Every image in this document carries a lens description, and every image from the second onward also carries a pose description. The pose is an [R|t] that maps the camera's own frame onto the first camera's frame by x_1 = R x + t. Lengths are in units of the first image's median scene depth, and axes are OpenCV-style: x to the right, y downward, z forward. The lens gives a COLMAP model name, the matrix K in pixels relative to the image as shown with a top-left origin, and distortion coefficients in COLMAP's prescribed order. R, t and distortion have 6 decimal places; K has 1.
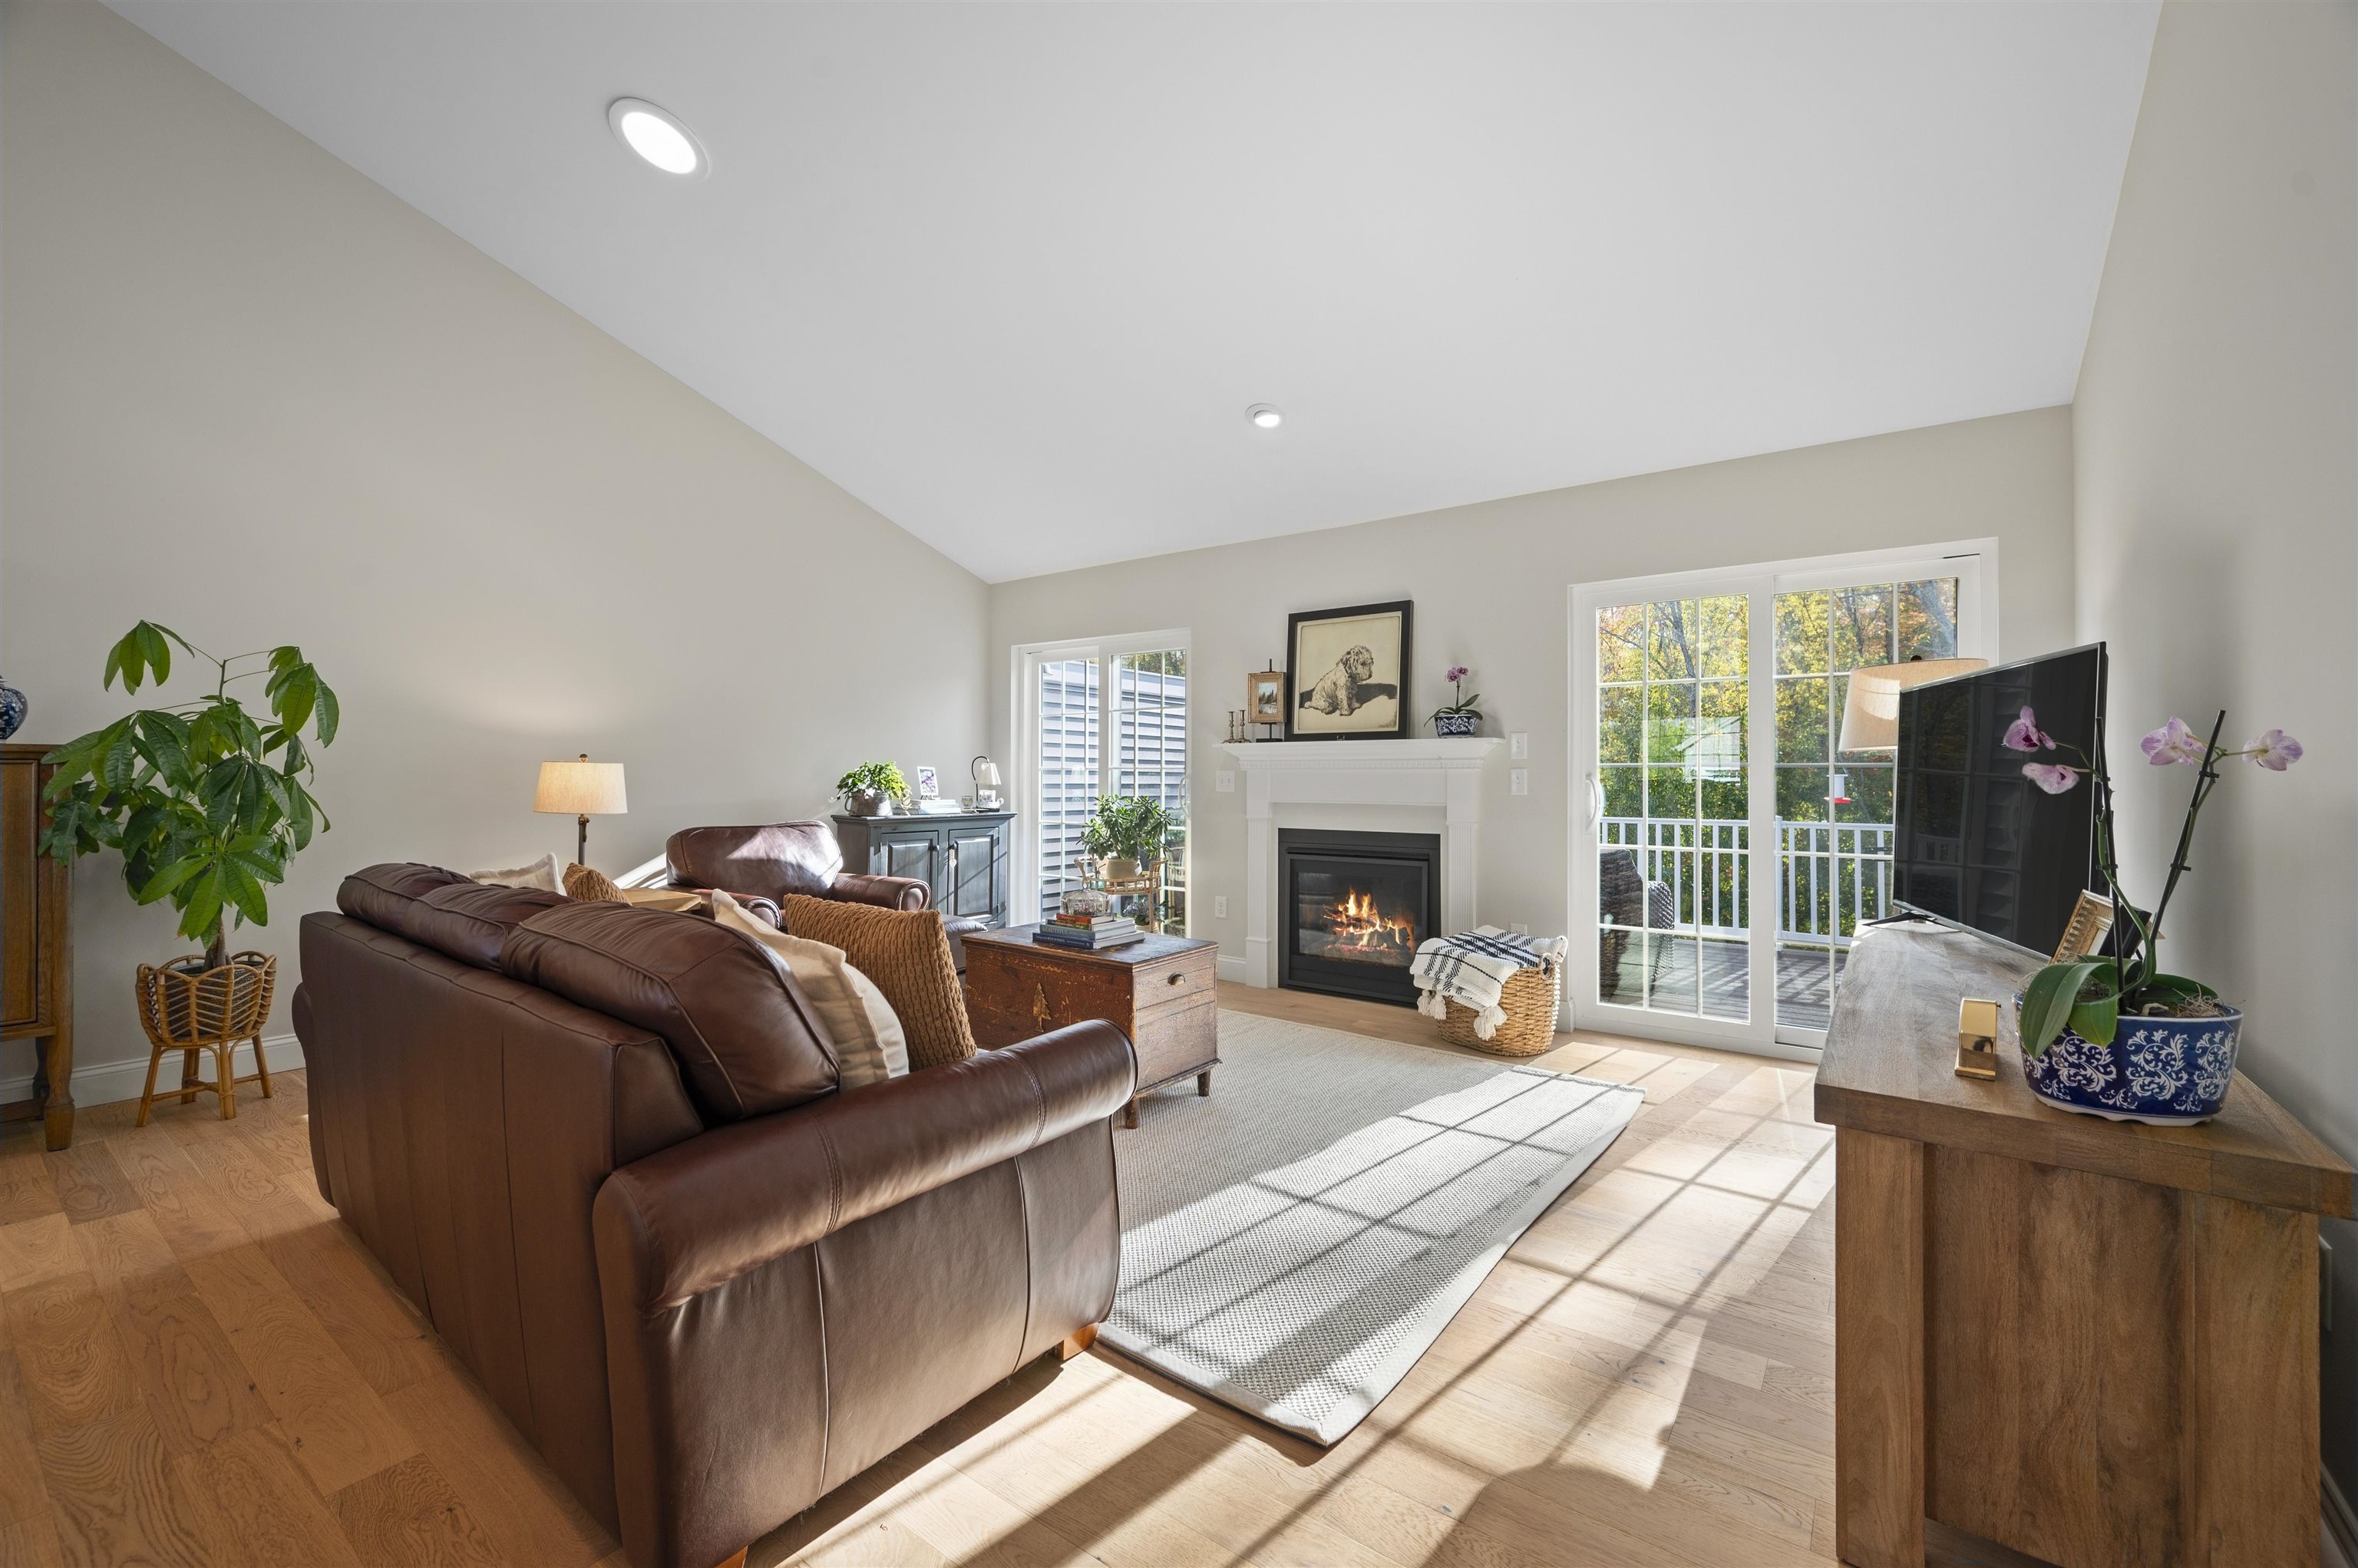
lens RADIAL K [[962.5, 0, 1183.6], [0, 962.5, 775.8], [0, 0, 1]] dist [0.001382, 0.000099]
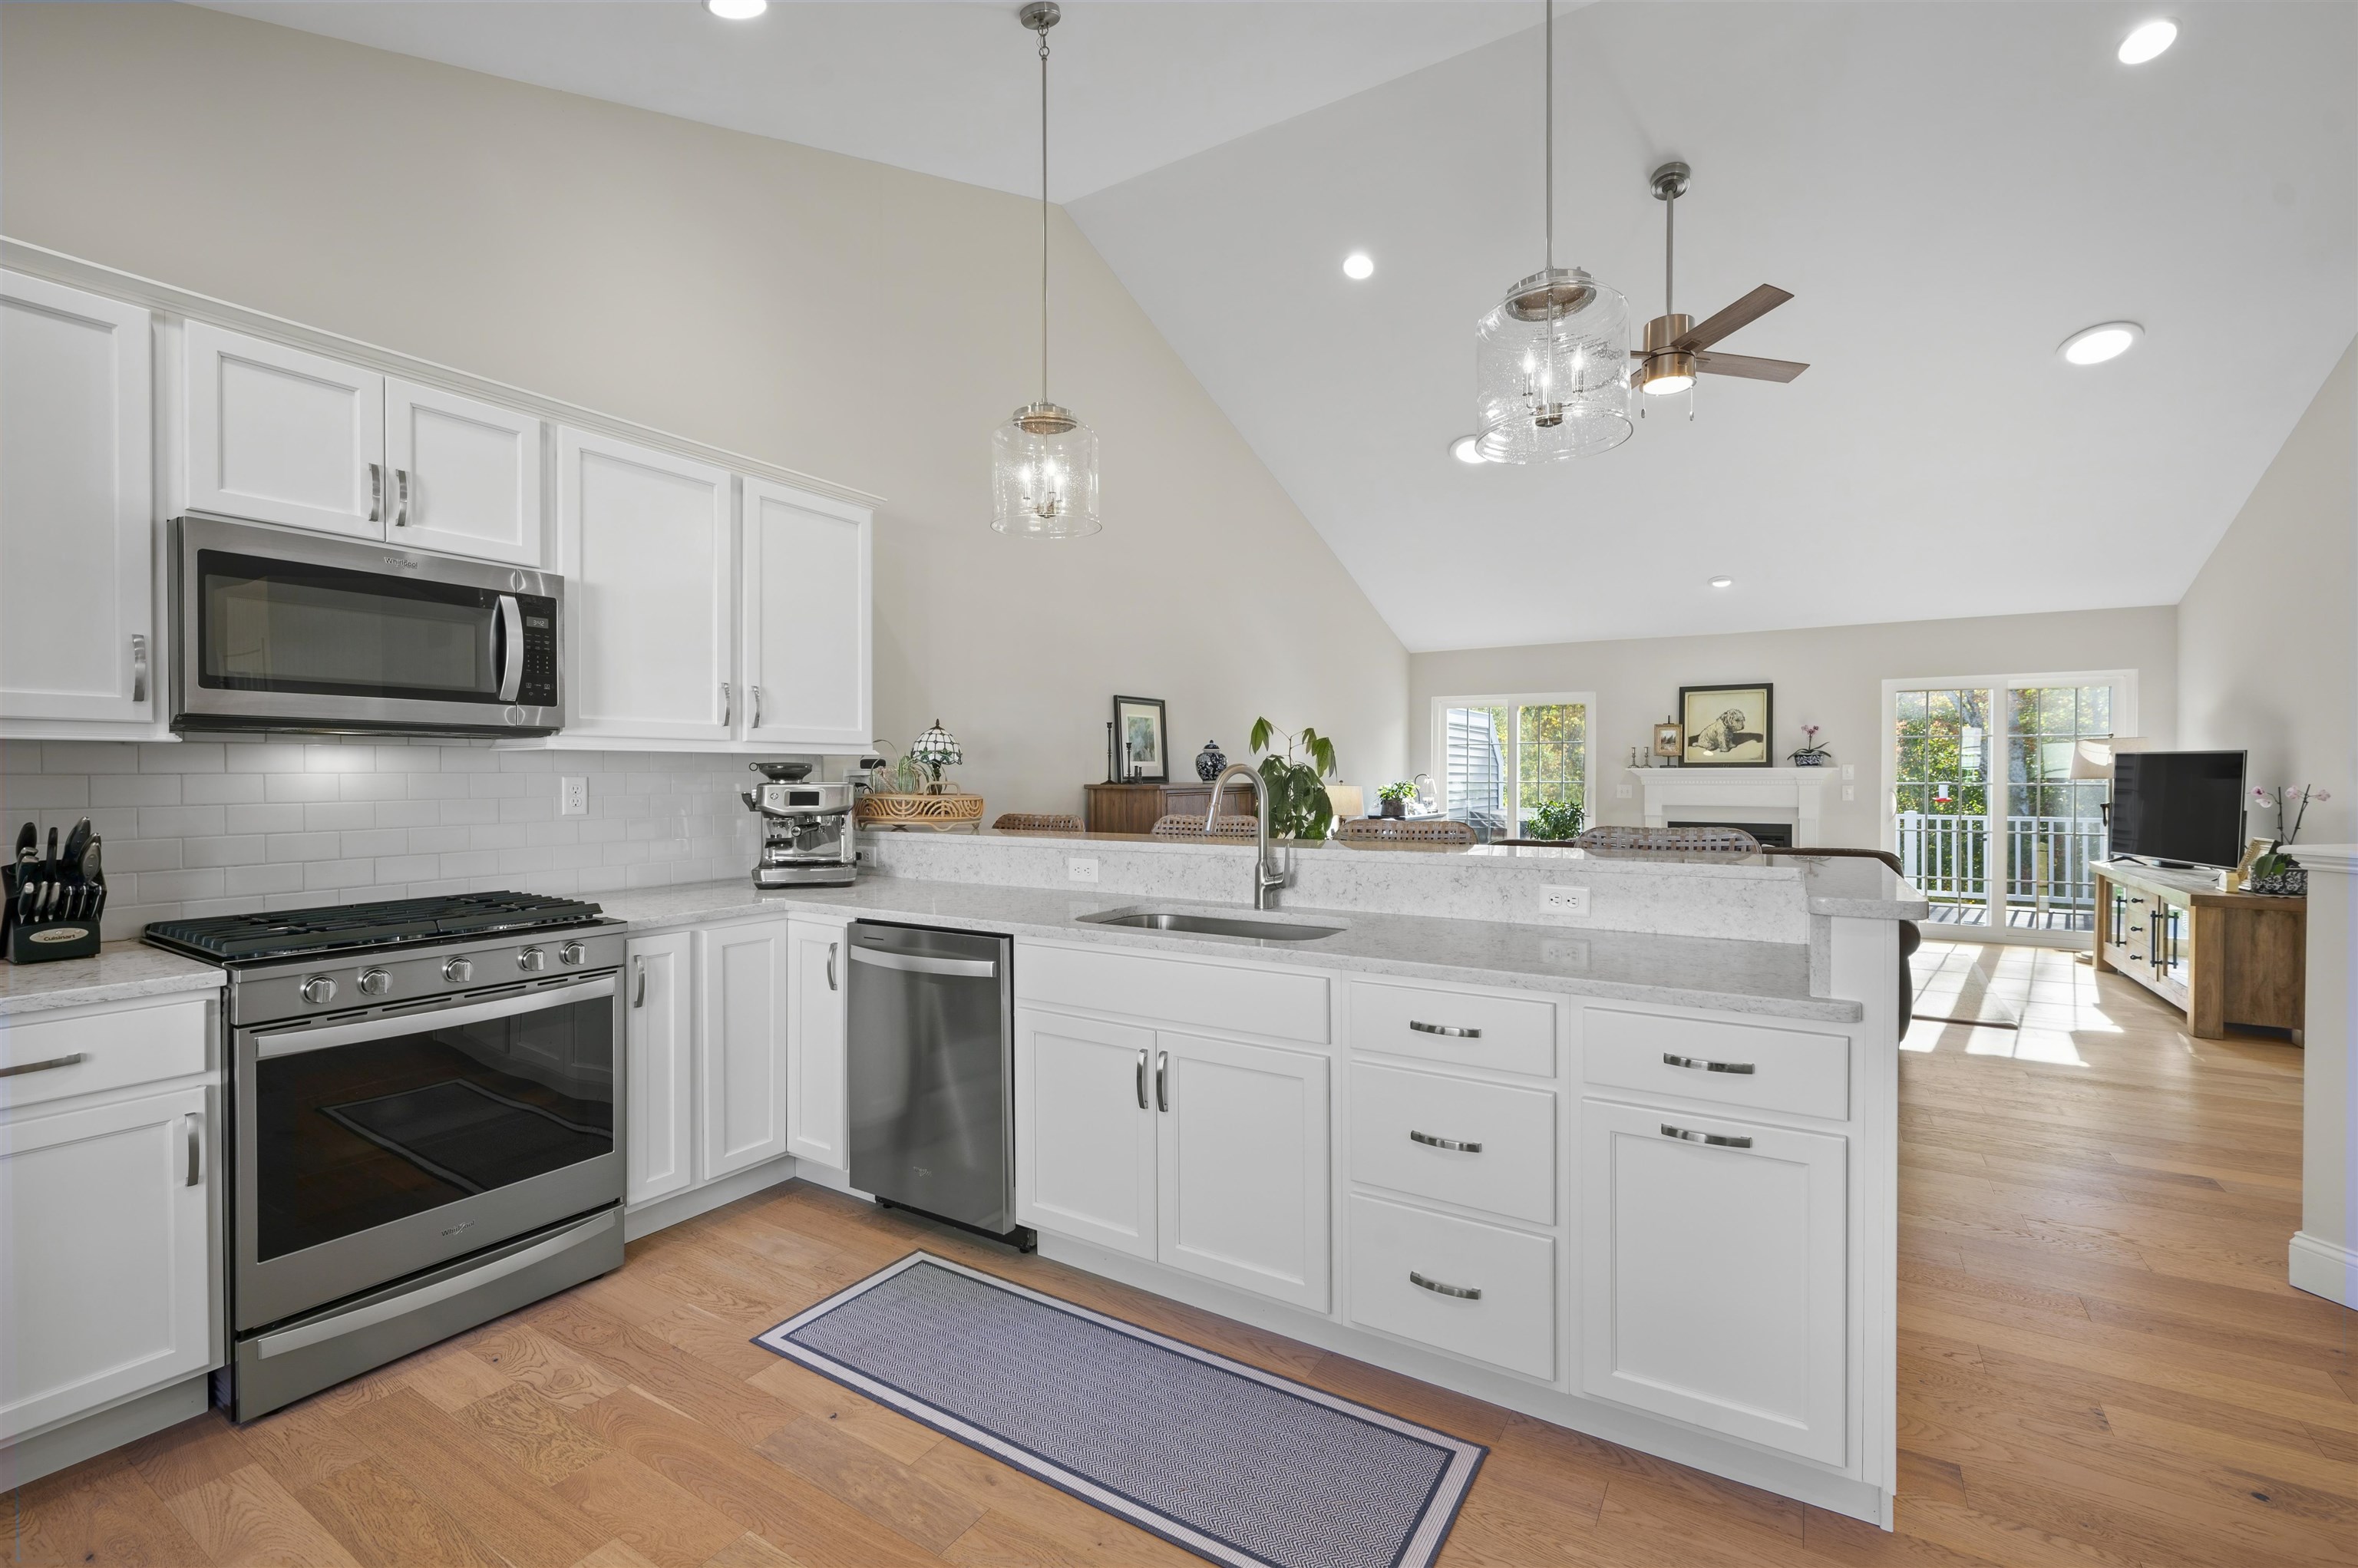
lens RADIAL K [[1005.1, 0, 1183.4], [0, 1005.1, 777.8], [0, 0, 1]] dist [-0.003024, -0.000266]
pose [[0.996742, -0.004212, 0.080545, -0.895353], [0.003519, 0.999956, 0.008748, -0.037439], [-0.080578, -0.008436, 0.996713, -0.628062]]
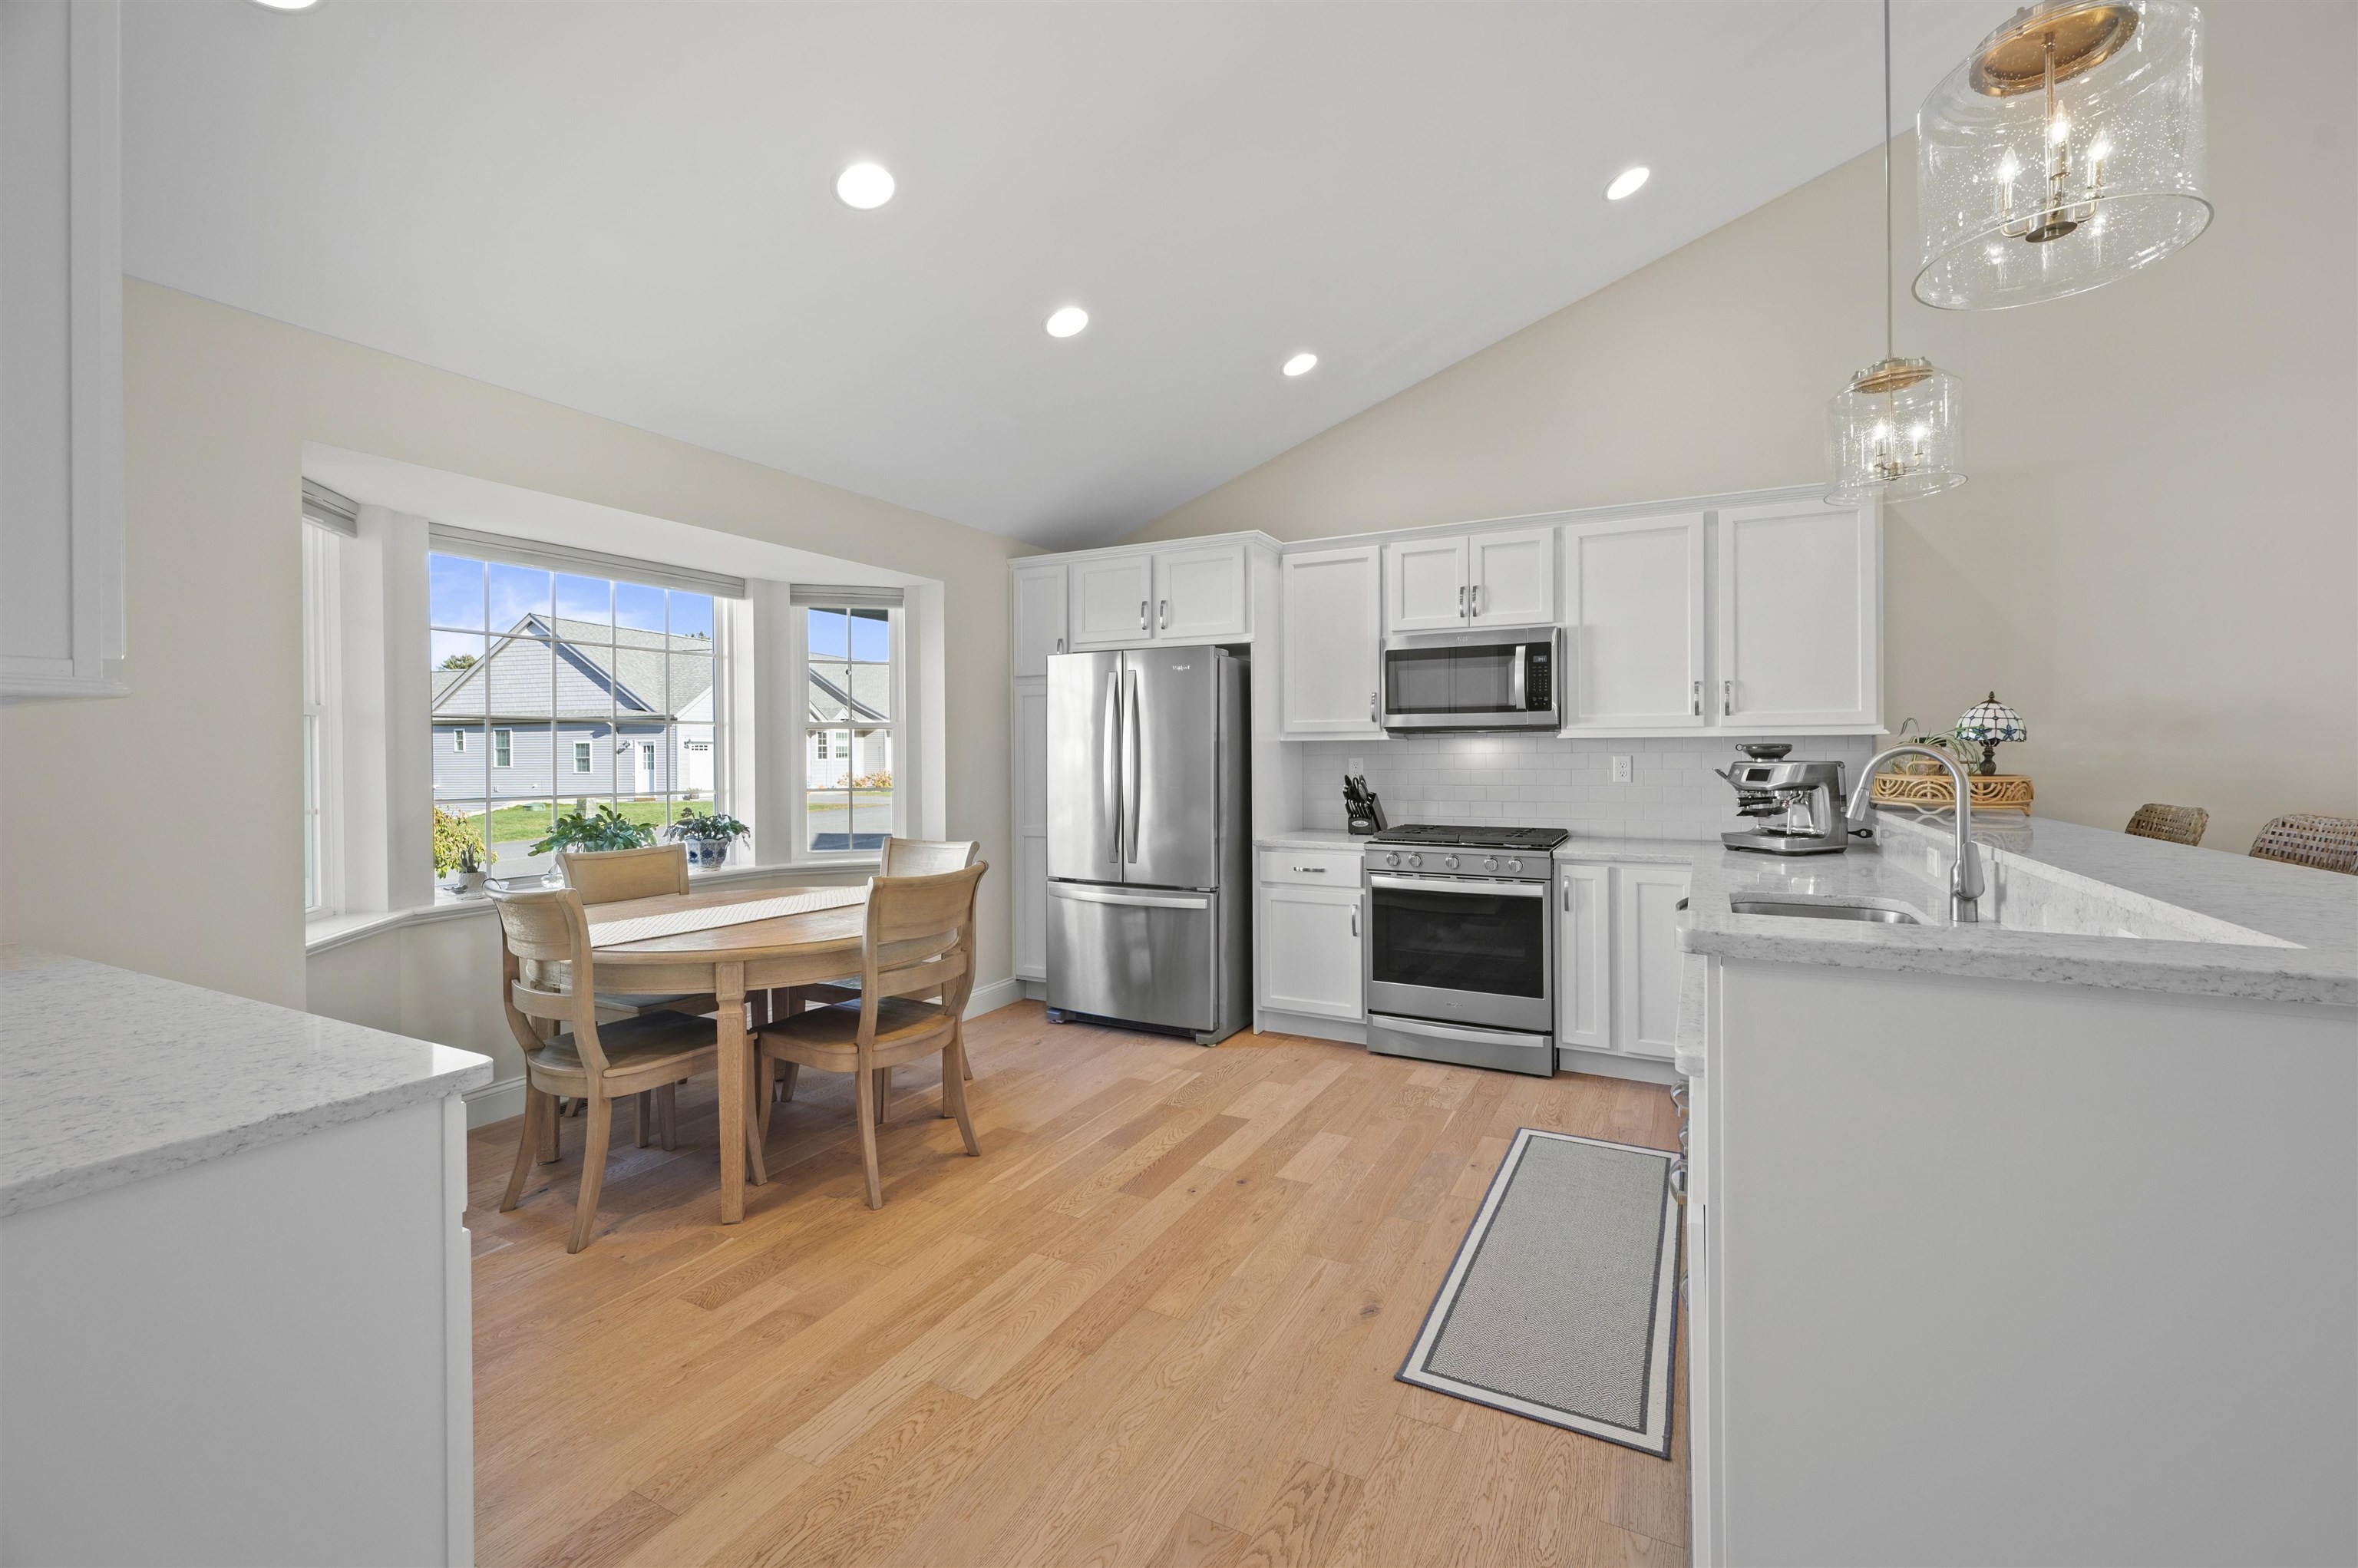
lens RADIAL K [[974.1, 0, 1197.2], [0, 974.1, 752.2], [0, 0, 1]] dist [-0.001042, -0.000278]
pose [[0.159127, -0.005219, -0.987244, -0.401572], [0.009053, 0.999952, -0.003827, -0.037348], [0.987217, -0.008328, 0.159166, -0.477213]]
